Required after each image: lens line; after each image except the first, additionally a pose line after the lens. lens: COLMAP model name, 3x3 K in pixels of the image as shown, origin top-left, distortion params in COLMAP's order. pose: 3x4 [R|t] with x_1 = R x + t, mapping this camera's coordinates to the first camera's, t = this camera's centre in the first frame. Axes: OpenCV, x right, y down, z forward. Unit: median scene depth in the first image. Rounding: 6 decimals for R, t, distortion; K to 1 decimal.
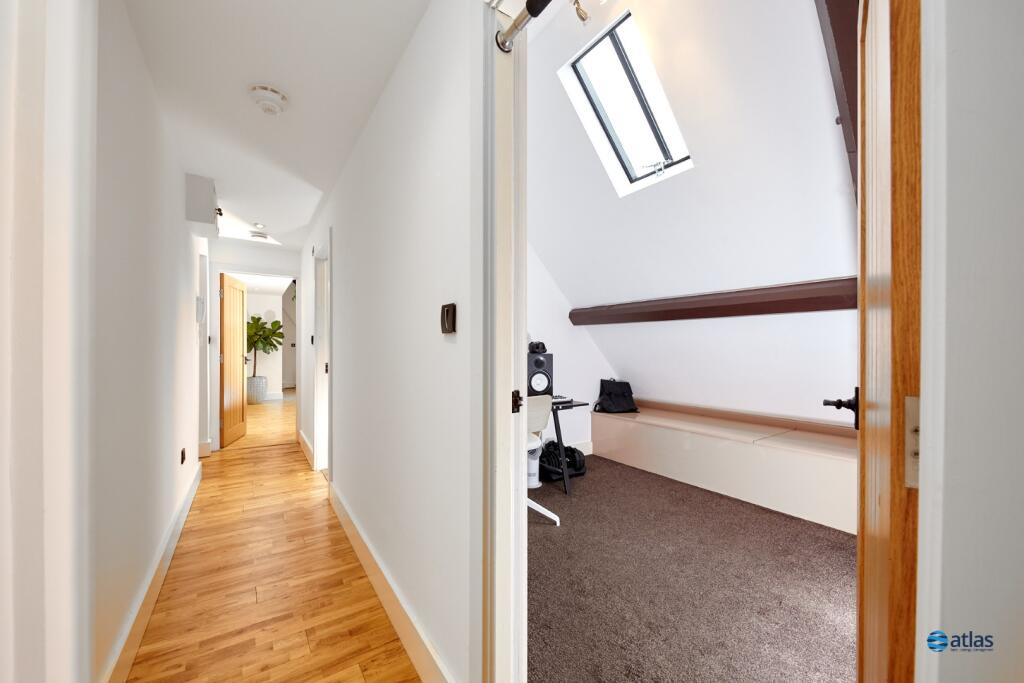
lens RADIAL K [[386.3, 0, 512.0], [0, 386.3, 341.5], [0, 0, 1]] dist [0.000986, 0.000054]
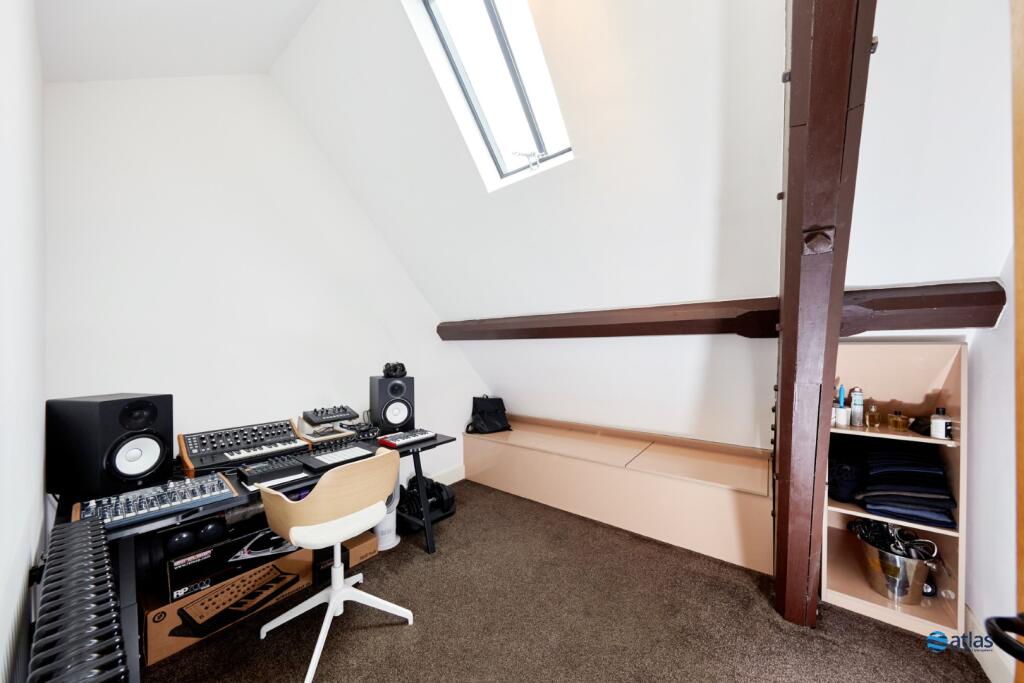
lens RADIAL K [[339.9, 0, 524.8], [0, 339.9, 347.7], [0, 0, 1]] dist [-0.000118, -0.000006]
pose [[0.935261, -0.012090, 0.353751, 0.072816], [0.009573, 0.999915, 0.008863, -0.037449], [-0.353828, -0.004903, 0.935298, 0.235148]]
